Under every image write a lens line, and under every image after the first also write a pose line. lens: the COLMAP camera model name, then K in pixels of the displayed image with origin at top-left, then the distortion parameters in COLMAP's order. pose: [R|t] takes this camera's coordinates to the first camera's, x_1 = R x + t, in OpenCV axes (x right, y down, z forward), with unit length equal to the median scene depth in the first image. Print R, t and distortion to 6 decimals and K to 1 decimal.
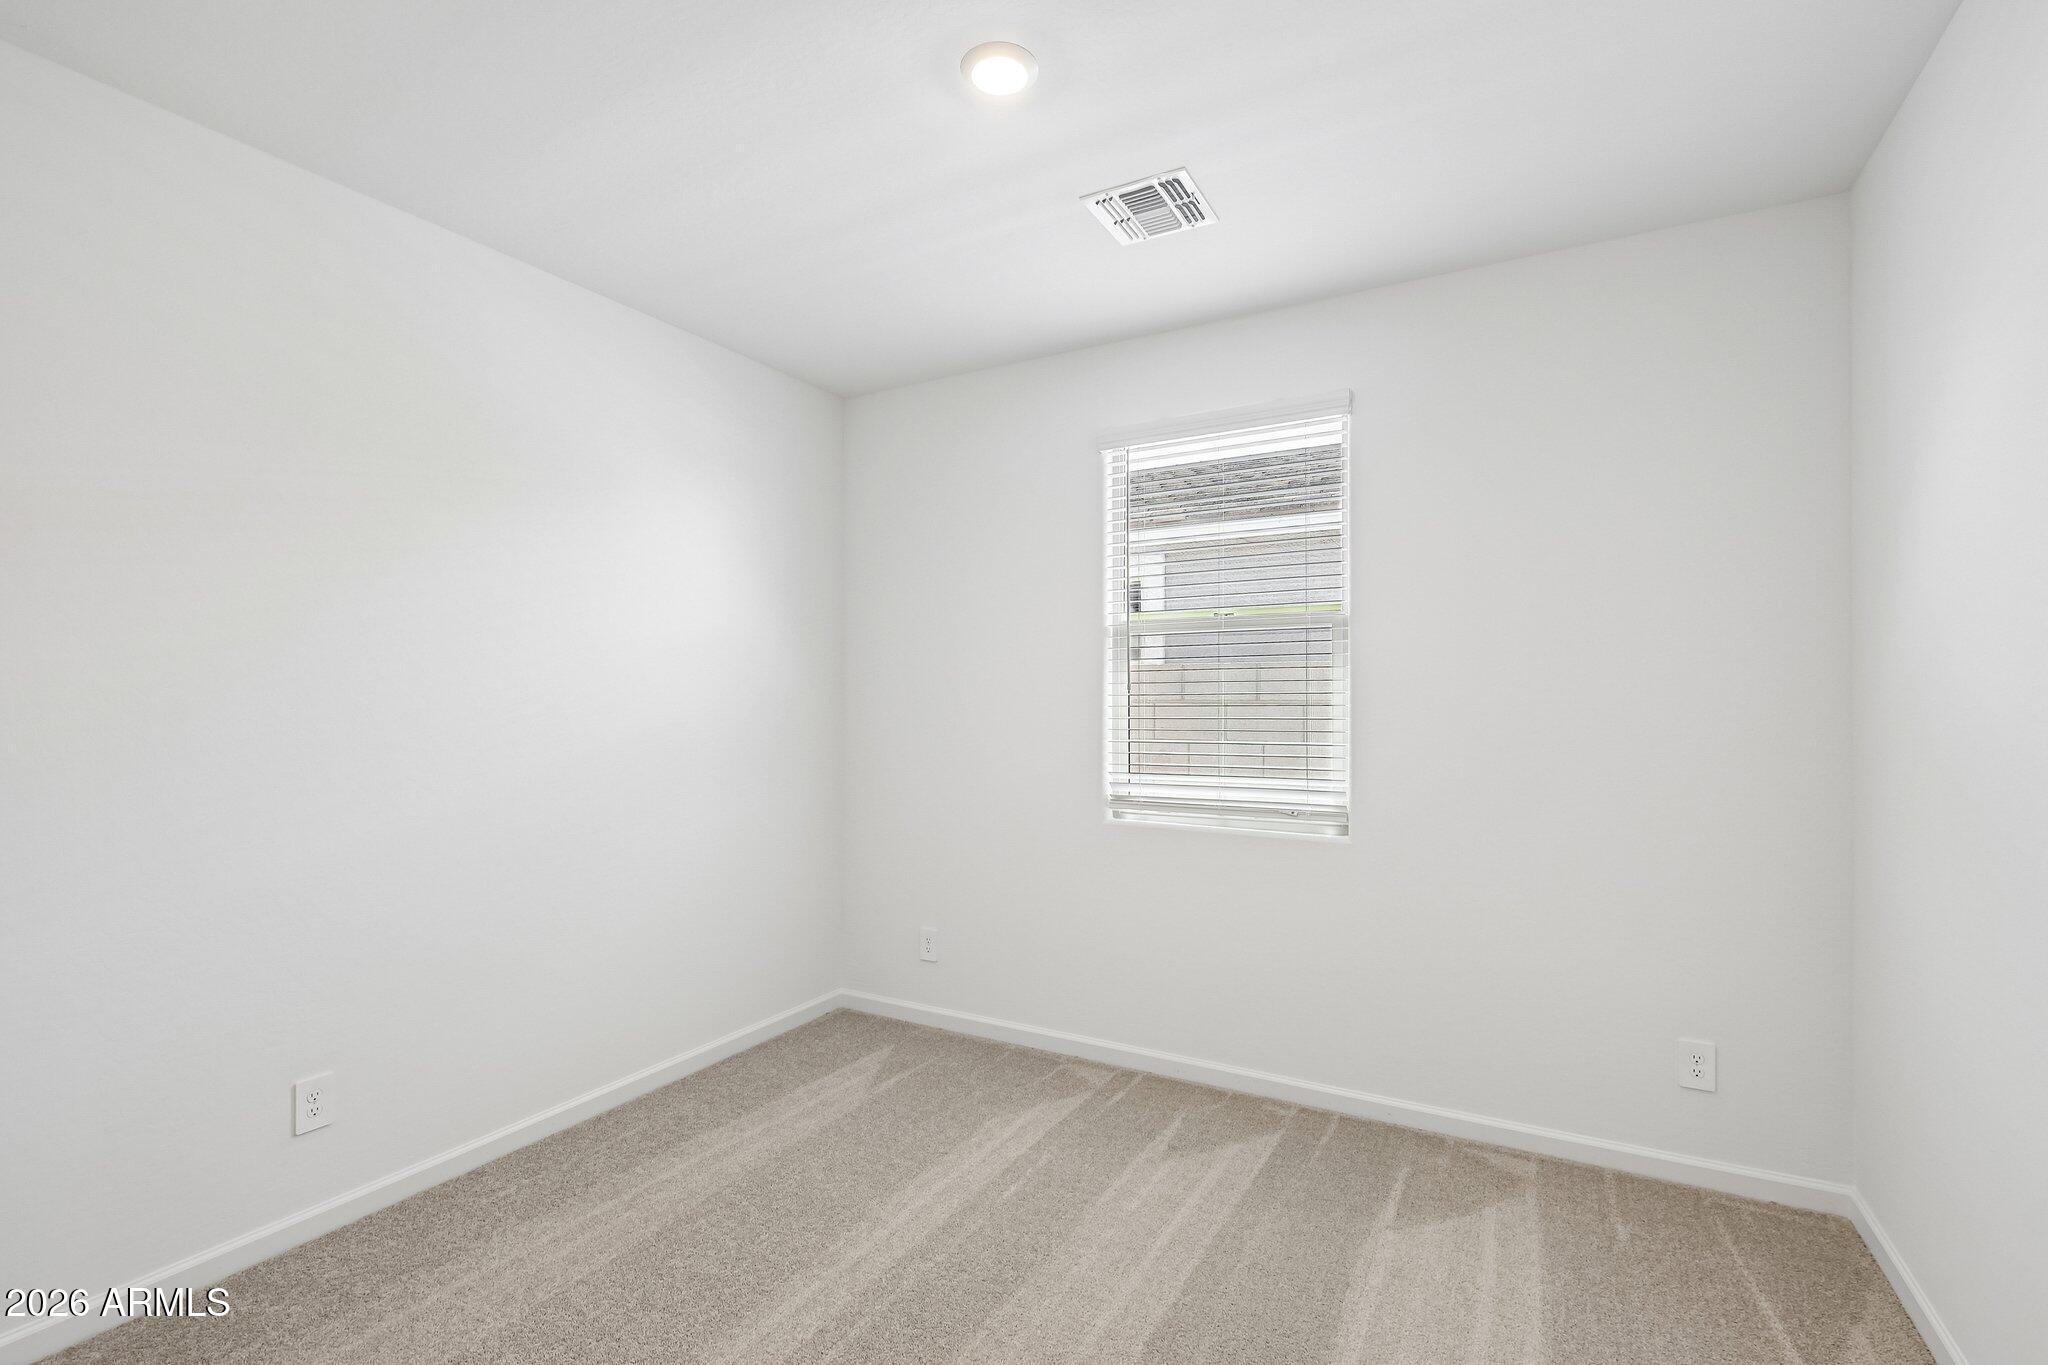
lens RADIAL K [[921.7, 0, 1028.9], [0, 921.7, 695.9], [0, 0, 1]] dist [-0.007804, 0.001203]
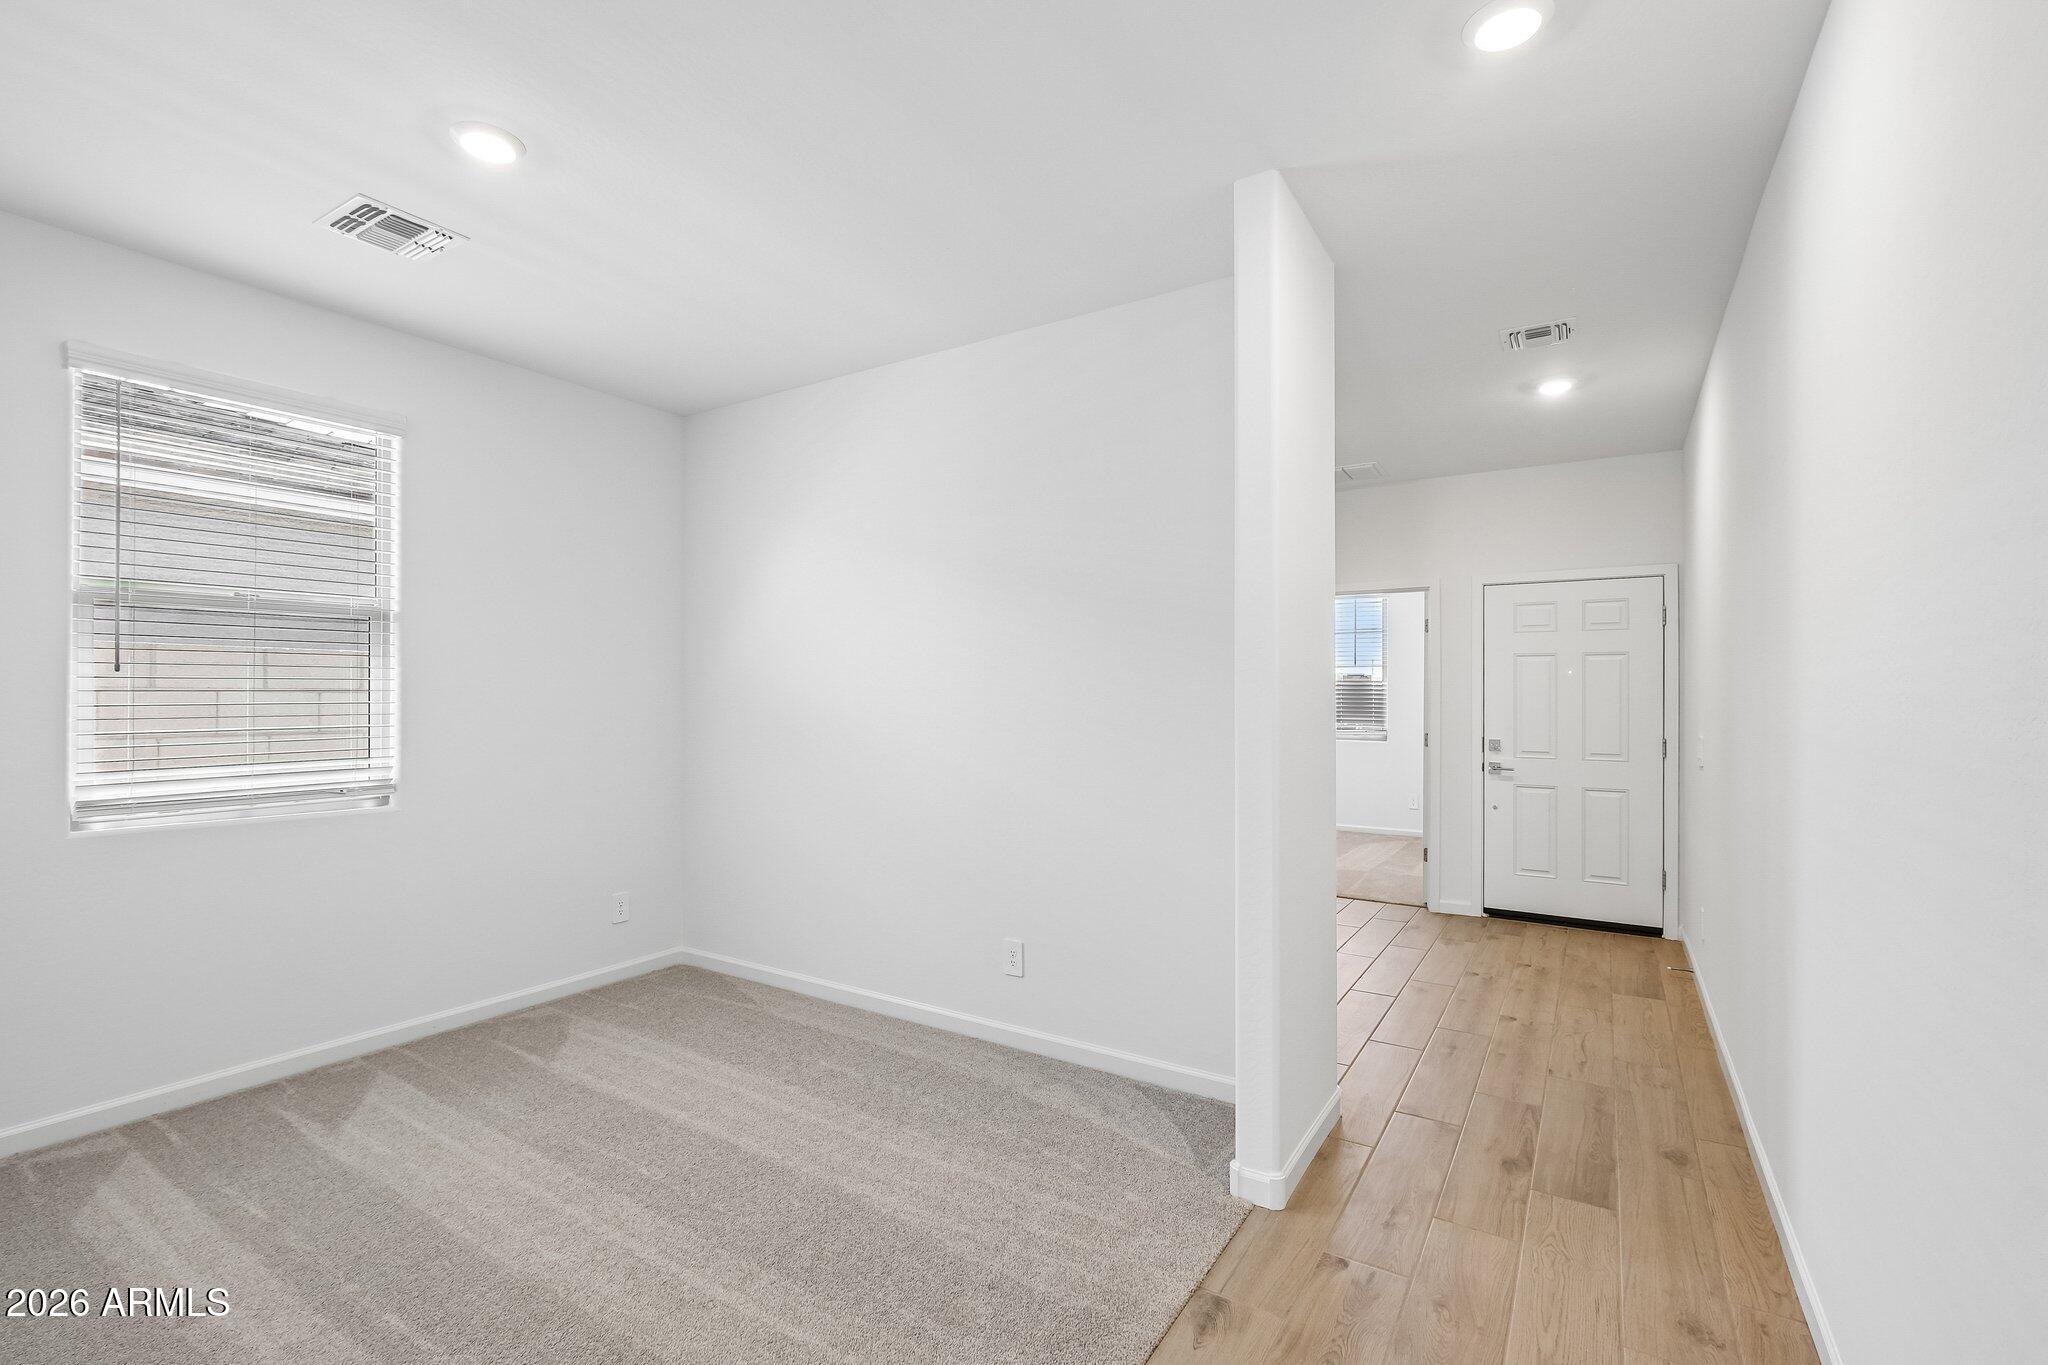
lens RADIAL K [[921.7, 0, 1033.4], [0, 921.7, 686.7], [0, 0, 1]] dist [-0.007804, 0.001203]
pose [[0.041368, 0.008152, 0.999111, -0.748962], [-0.011413, 0.999905, -0.007686, 0.004799], [-0.999079, -0.011085, 0.041457, 0.154925]]
